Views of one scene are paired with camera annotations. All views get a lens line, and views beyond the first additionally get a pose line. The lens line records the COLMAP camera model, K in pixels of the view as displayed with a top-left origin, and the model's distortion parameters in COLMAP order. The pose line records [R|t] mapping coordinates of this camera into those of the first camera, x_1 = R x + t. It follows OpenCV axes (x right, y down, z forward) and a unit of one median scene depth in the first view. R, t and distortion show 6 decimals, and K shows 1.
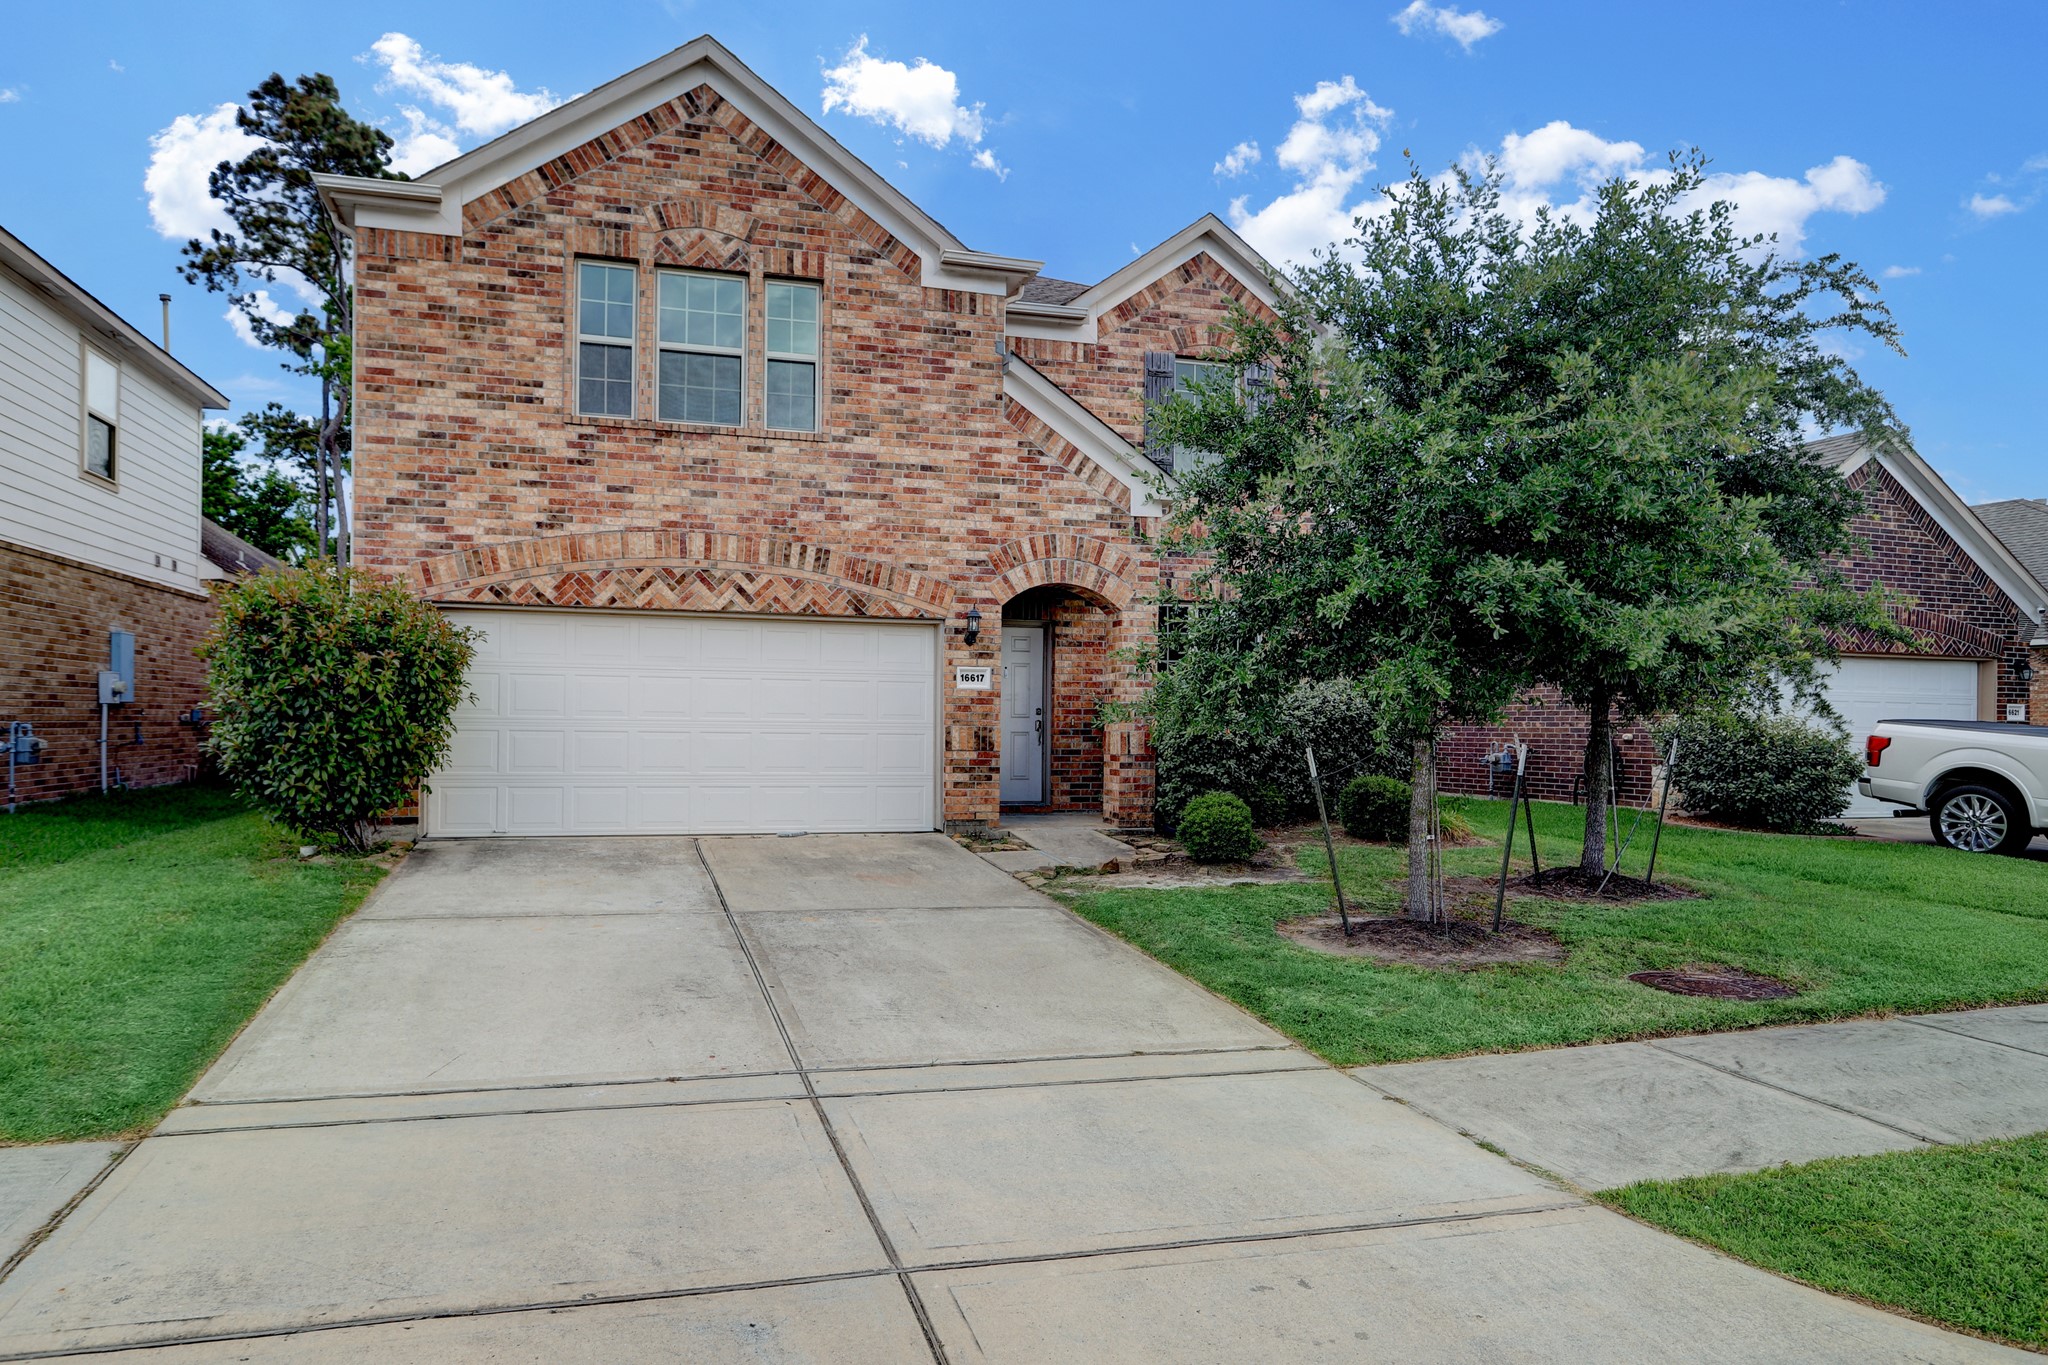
lens RADIAL K [[1411.2, 0, 1023.6], [0, 1411.2, 686.4], [0, 0, 1]] dist [-0.002929, 0.000470]
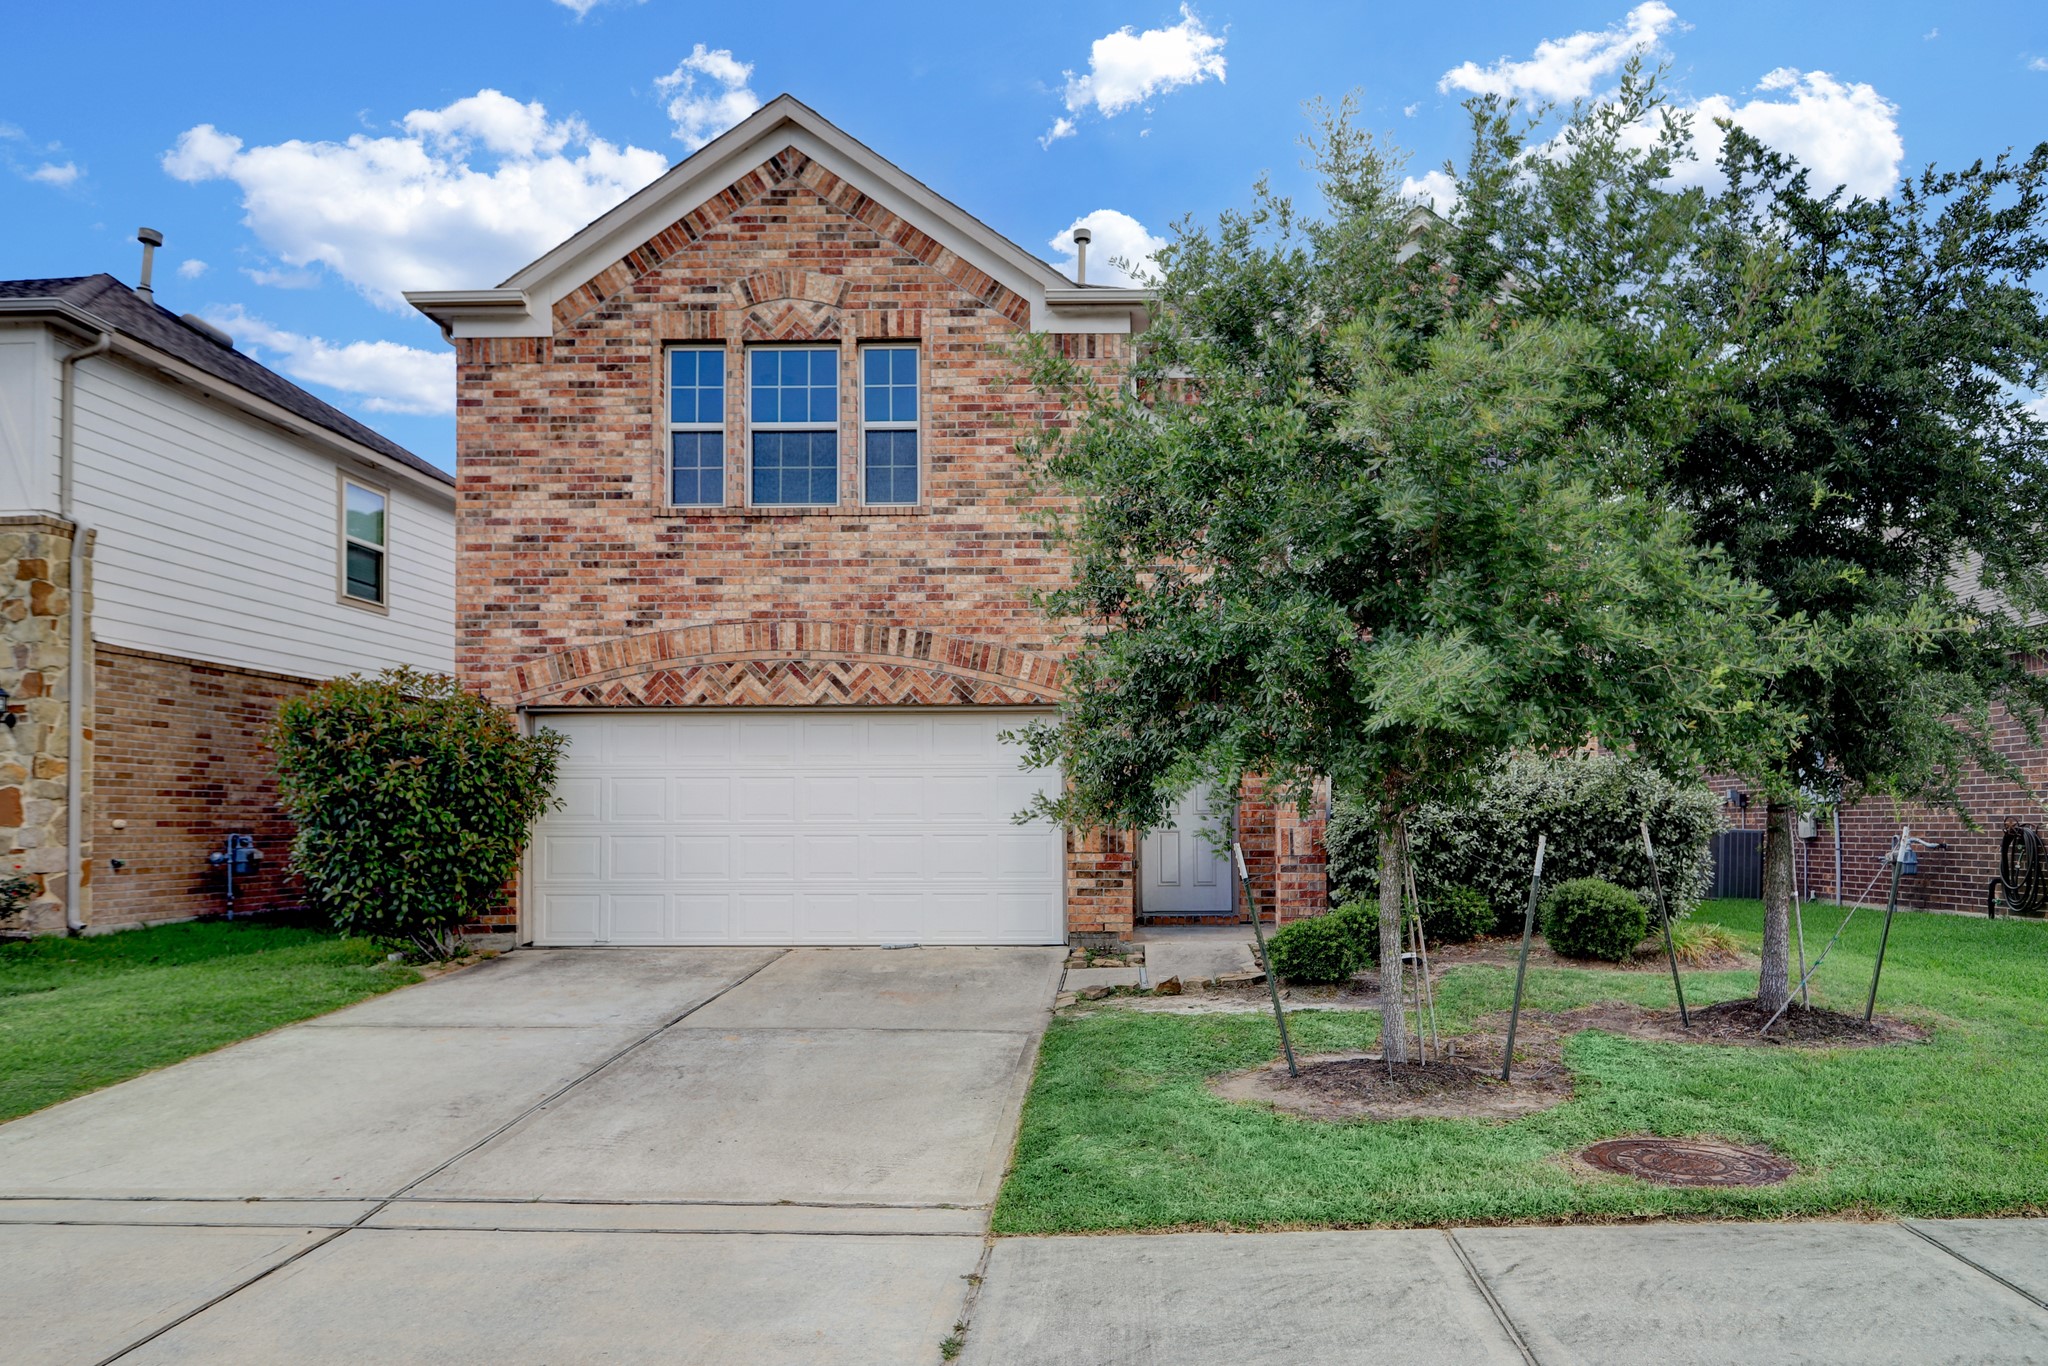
lens RADIAL K [[1560.5, 0, 1026.8], [0, 1560.5, 753.2], [0, 0, 1]] dist [0.001207, 0.001794]
pose [[0.949012, -0.029811, -0.313829, 0.243375], [0.023102, 0.999419, -0.025078, 0.007541], [0.314394, 0.016549, 0.949148, 0.069313]]
